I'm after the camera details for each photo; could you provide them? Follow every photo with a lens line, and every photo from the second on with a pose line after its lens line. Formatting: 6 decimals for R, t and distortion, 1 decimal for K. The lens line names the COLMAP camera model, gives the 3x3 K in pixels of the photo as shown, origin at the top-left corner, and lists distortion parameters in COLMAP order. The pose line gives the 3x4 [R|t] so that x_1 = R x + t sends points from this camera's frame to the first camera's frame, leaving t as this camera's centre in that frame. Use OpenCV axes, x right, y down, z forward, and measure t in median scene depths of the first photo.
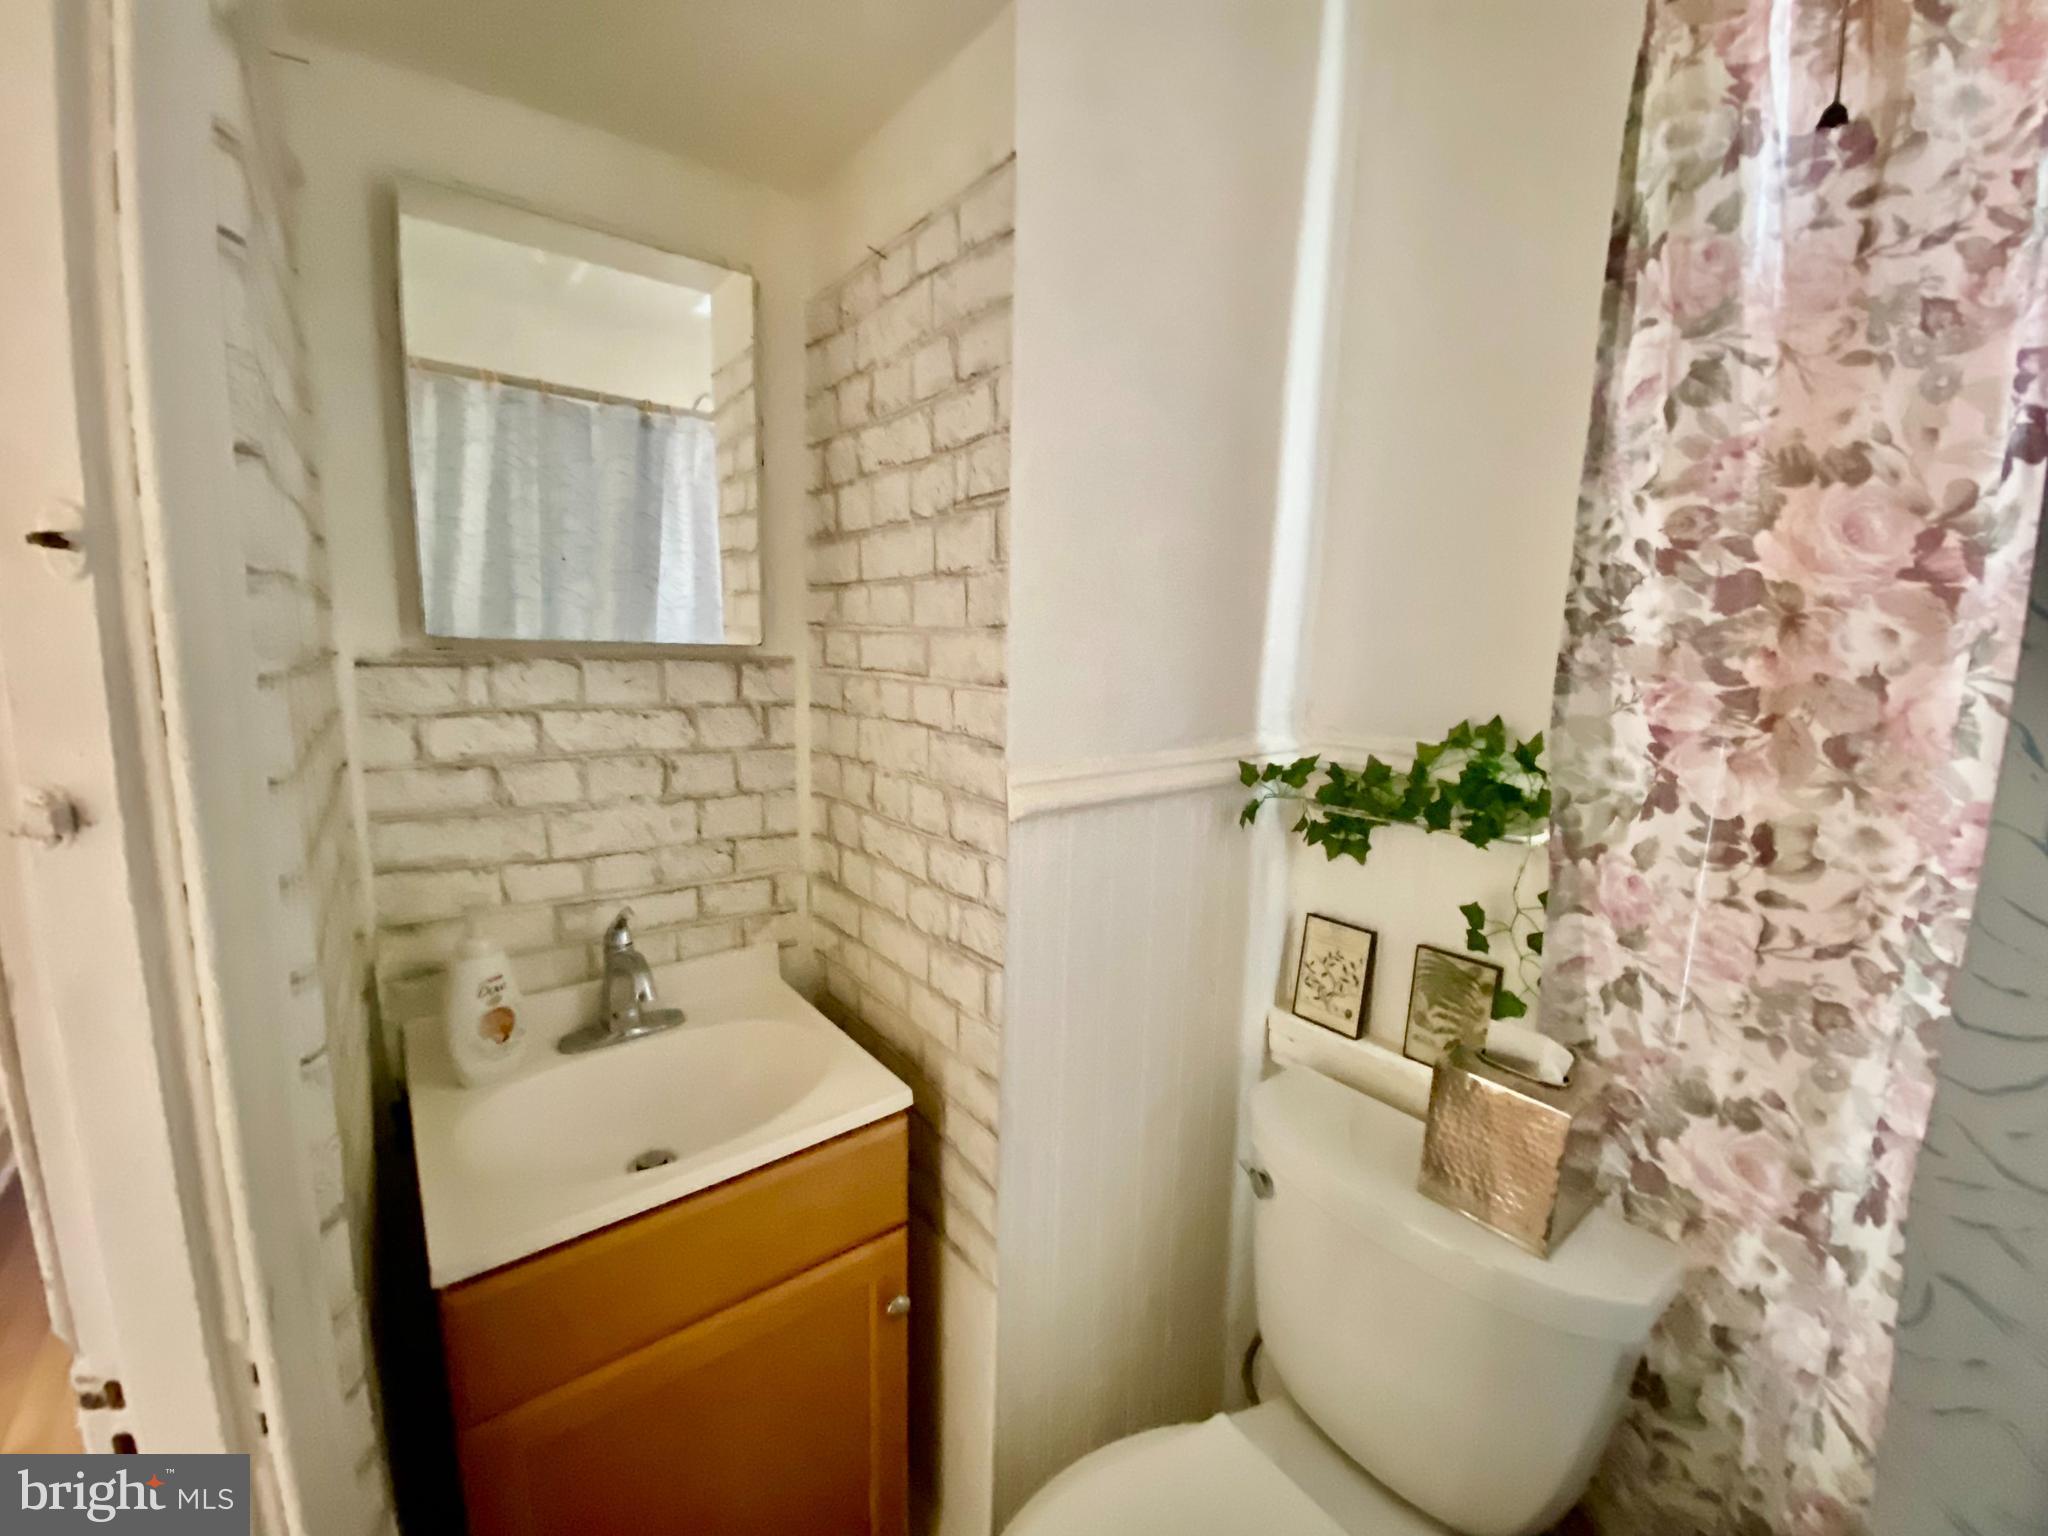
lens RADIAL K [[839.3, 0, 1013.4], [0, 839.3, 766.5], [0, 0, 1]] dist [-0.006839, -0.006233]
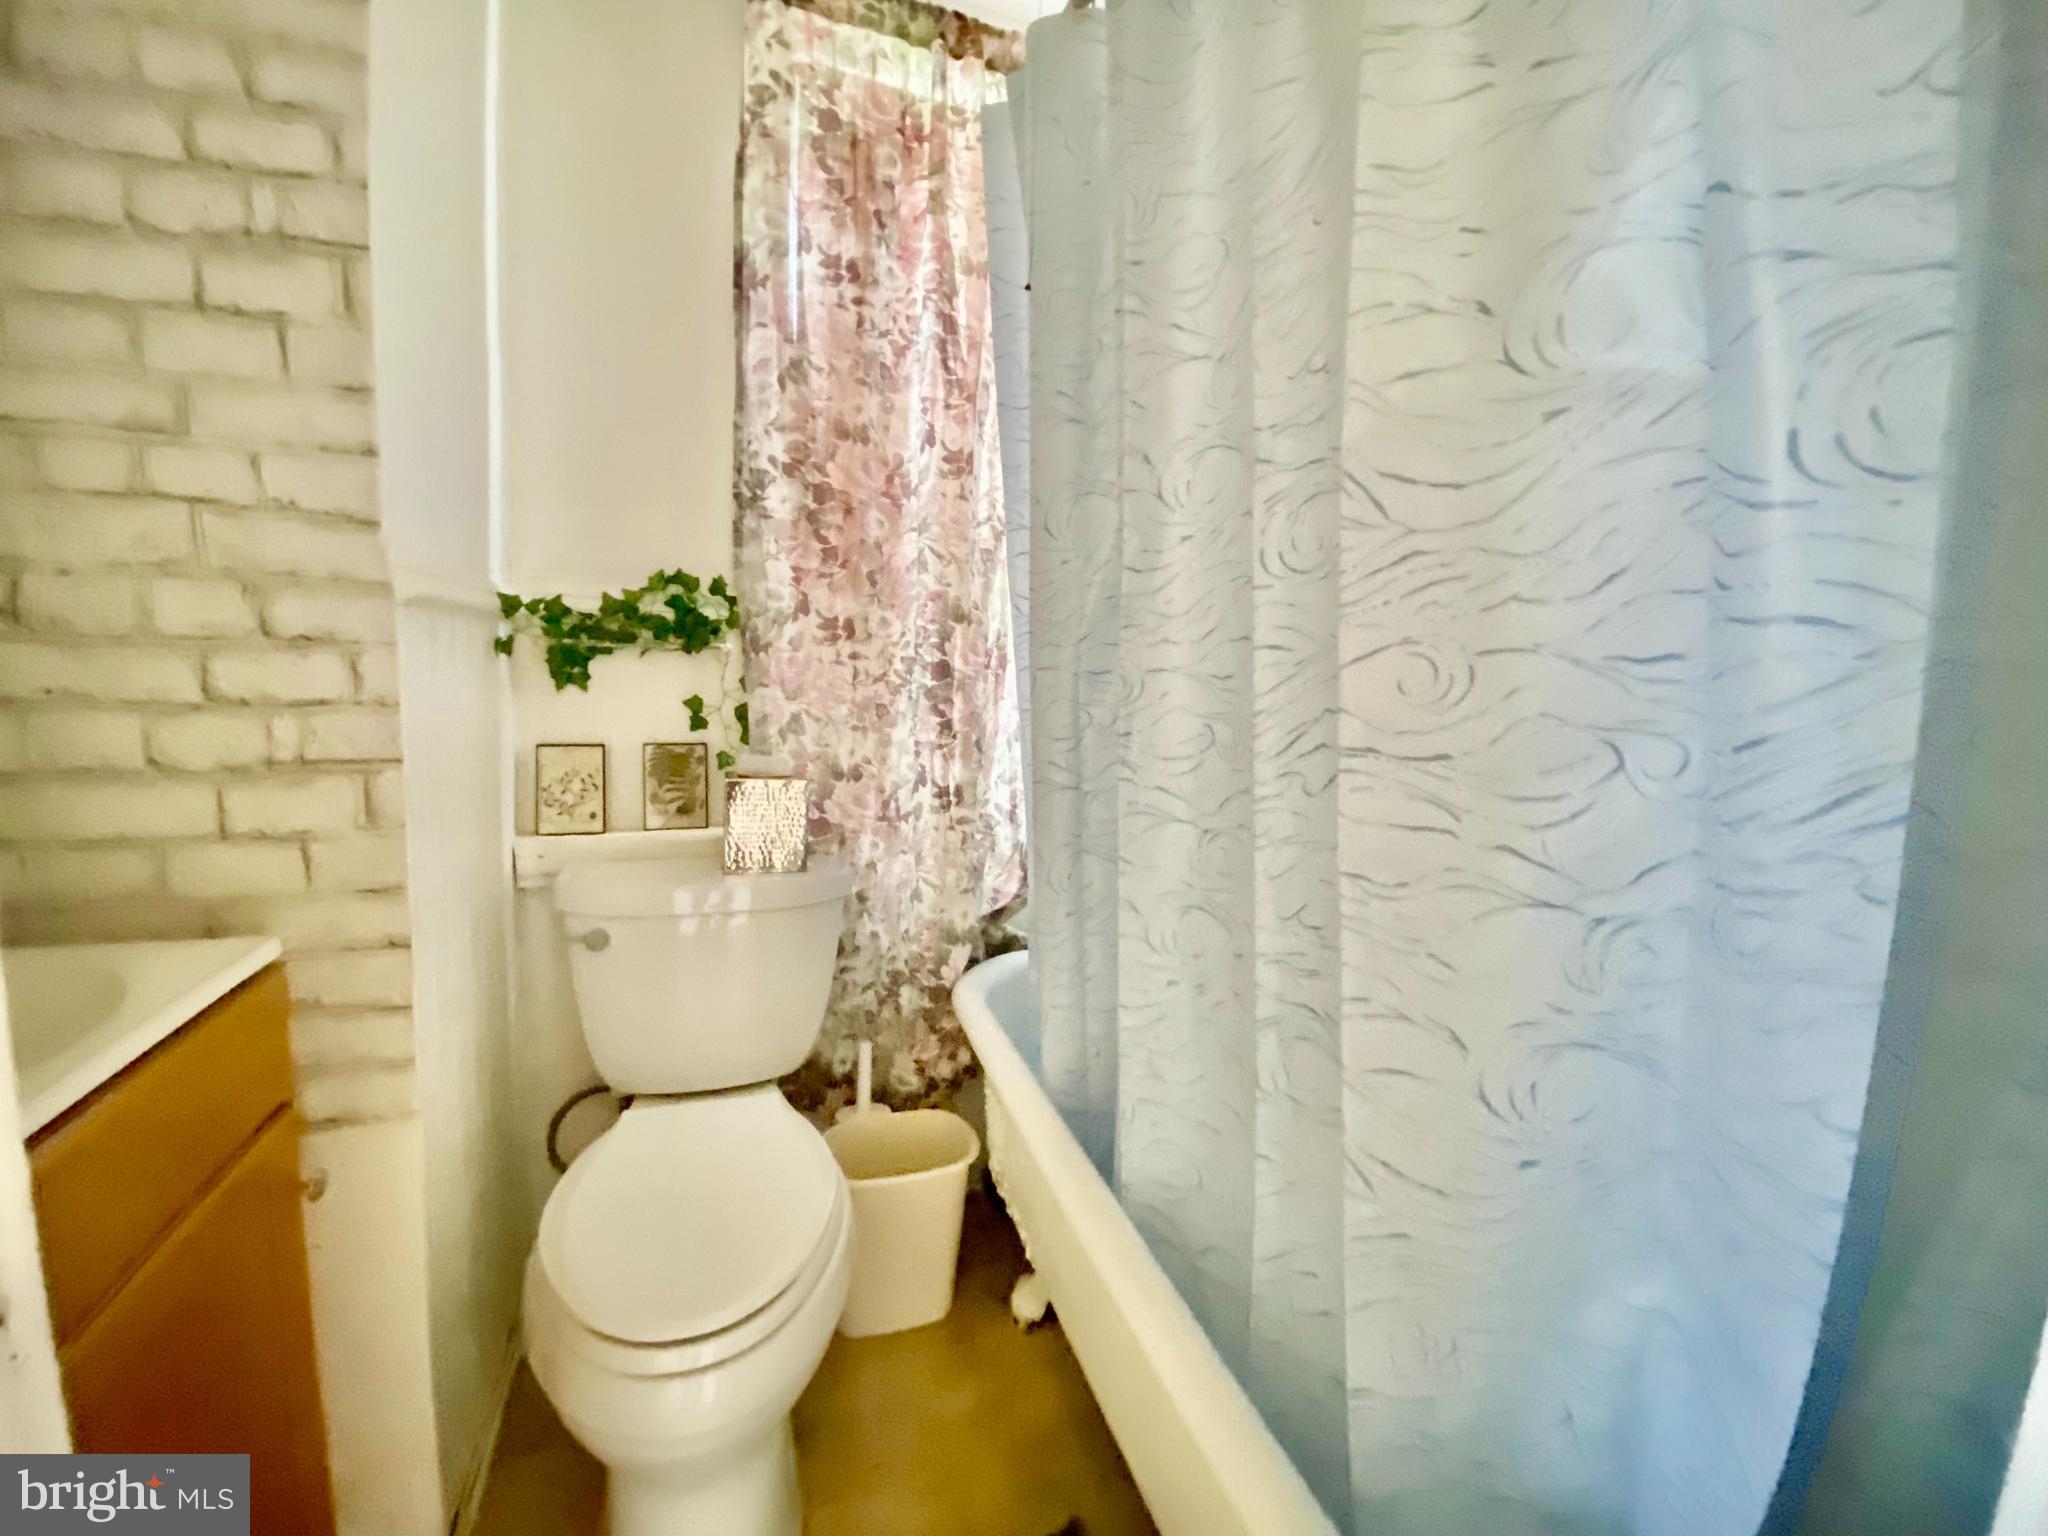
lens RADIAL K [[839.3, 0, 1003.6], [0, 839.3, 787.2], [0, 0, 1]] dist [-0.006839, -0.006233]
pose [[0.319081, -0.123567, 0.939637, -0.799535], [0.105423, 0.989938, 0.094383, 0.291183], [-0.941846, 0.068944, 0.328898, 0.040905]]
